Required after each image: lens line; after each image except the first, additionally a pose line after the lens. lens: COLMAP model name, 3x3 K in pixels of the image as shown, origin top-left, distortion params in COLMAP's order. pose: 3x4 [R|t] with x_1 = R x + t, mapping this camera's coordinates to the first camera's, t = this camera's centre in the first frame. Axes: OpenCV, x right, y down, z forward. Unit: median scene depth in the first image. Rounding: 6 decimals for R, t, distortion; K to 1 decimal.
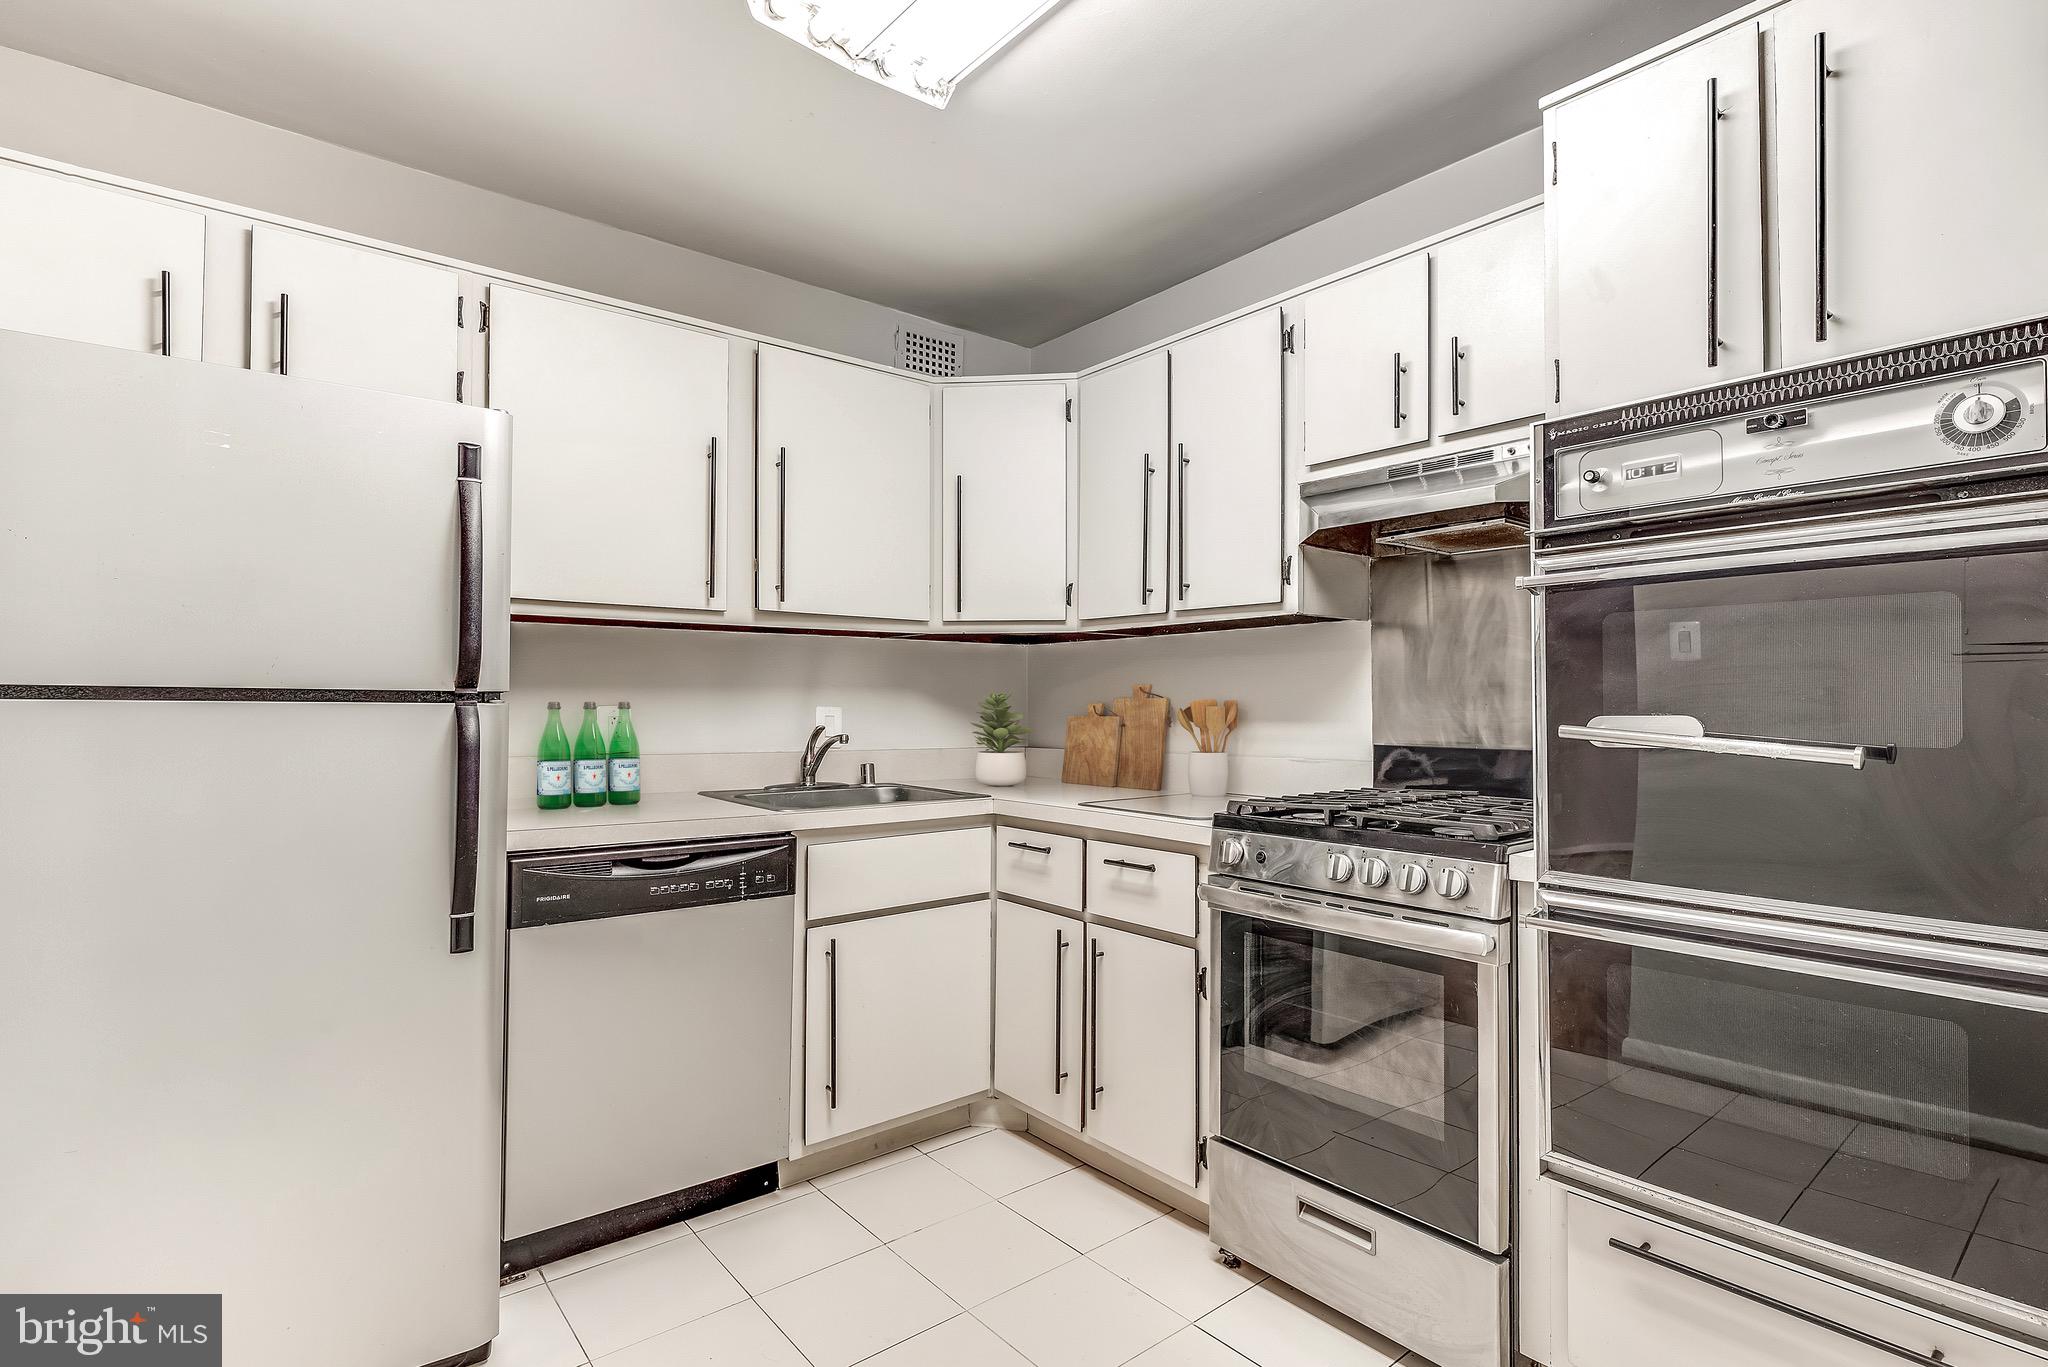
lens RADIAL K [[1005.8, 0, 1016.5], [0, 1005.8, 690.5], [0, 0, 1]] dist [-0.001387, -0.000380]
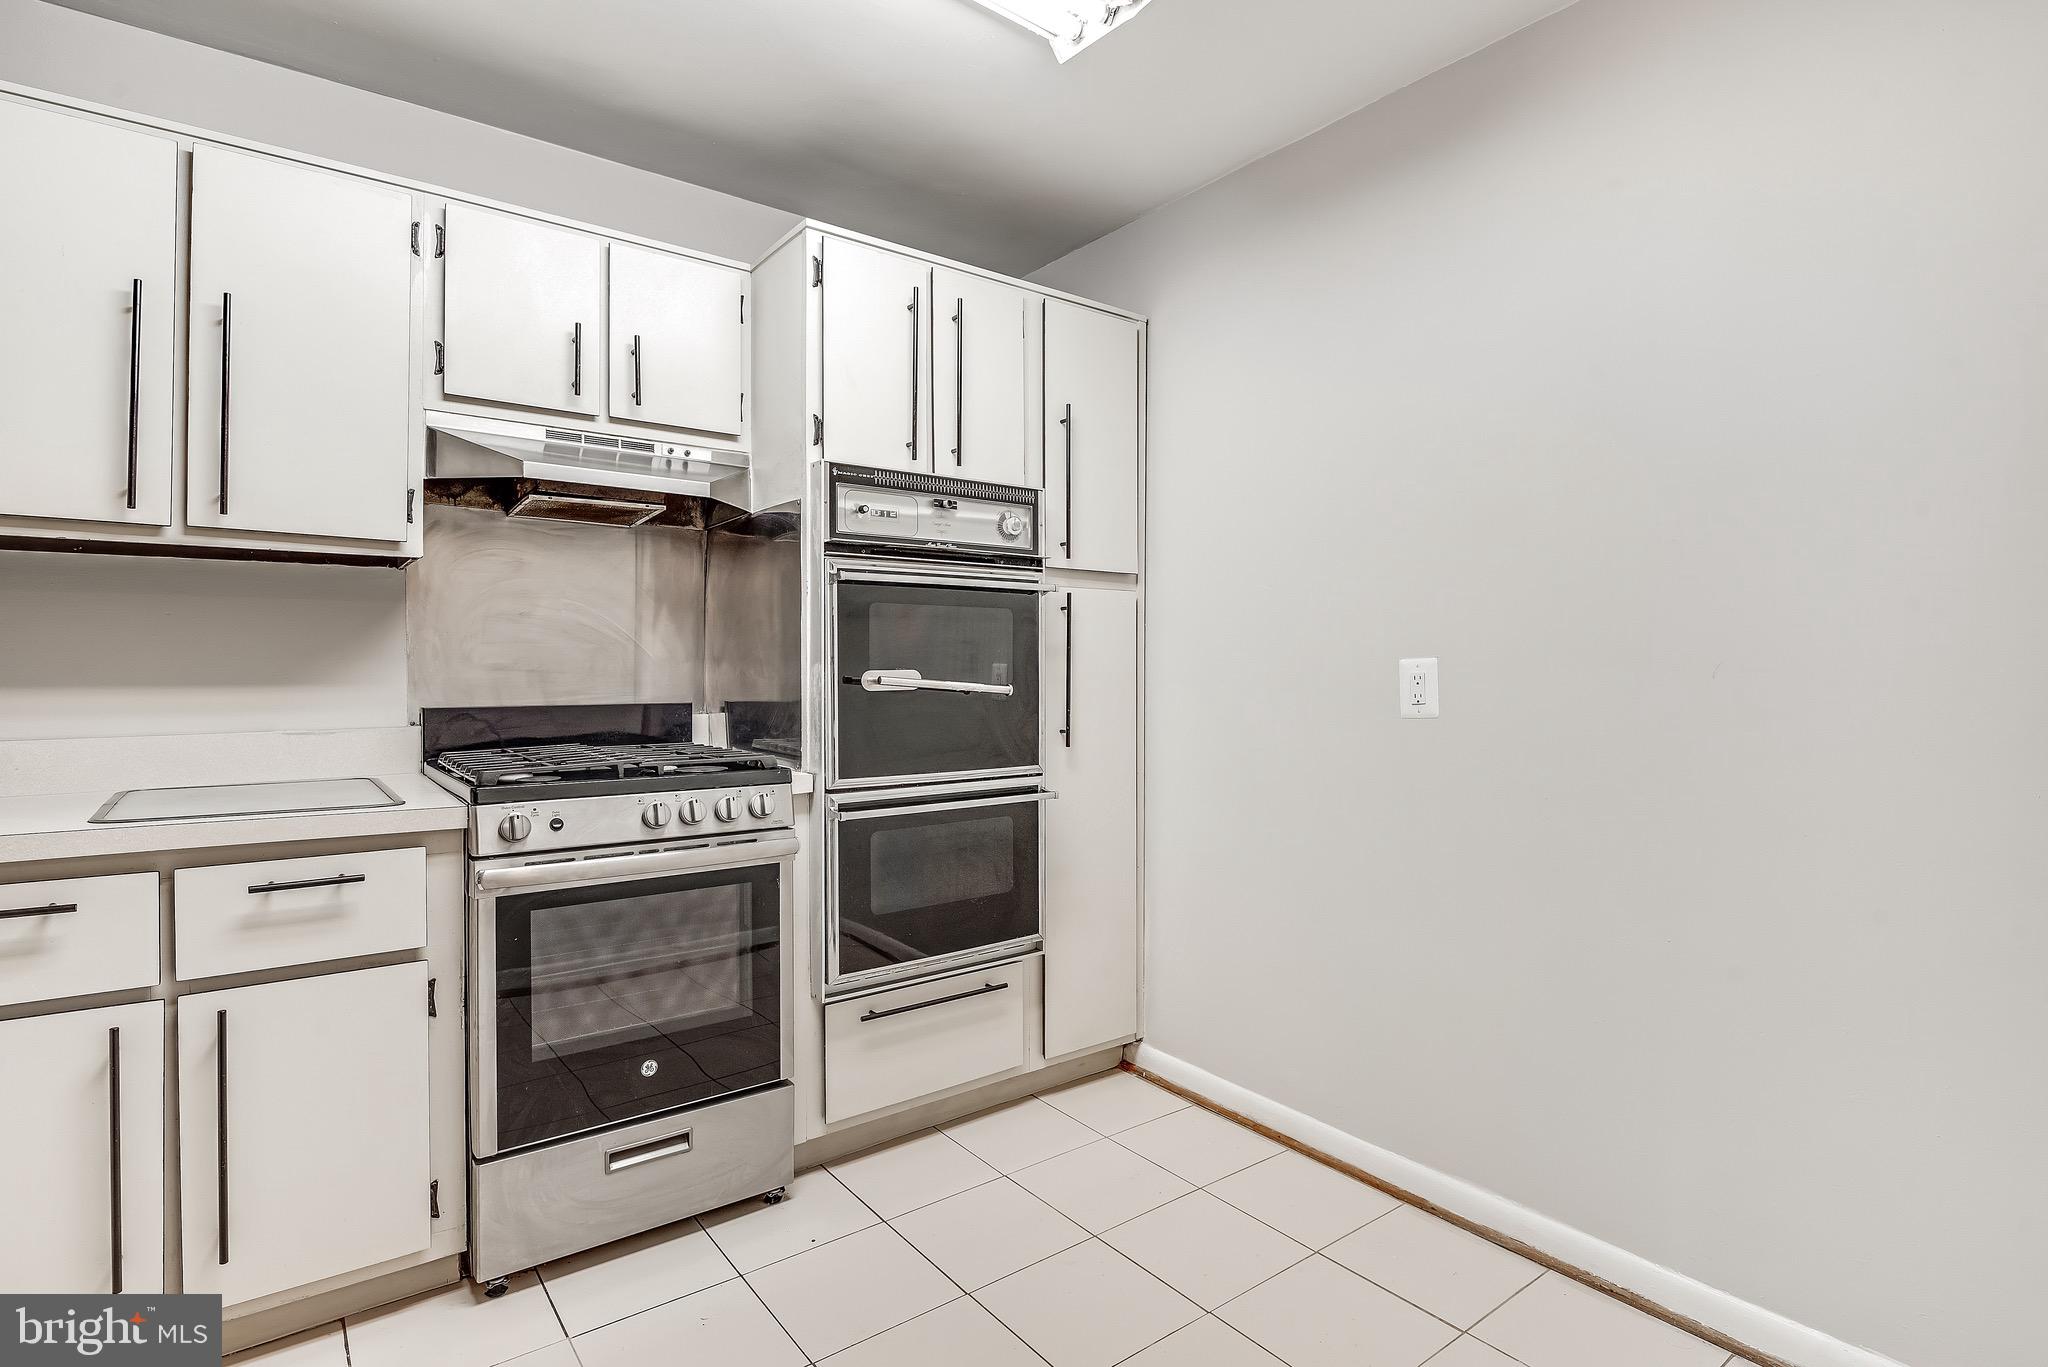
lens RADIAL K [[1007.5, 0, 1023.9], [0, 1007.5, 670.7], [0, 0, 1]] dist [-0.003418, -0.001486]
pose [[0.022688, 0.003567, 0.999736, -0.560759], [-0.012635, 0.999915, -0.003281, 0.017152], [-0.999663, -0.012557, 0.022731, 0.446914]]
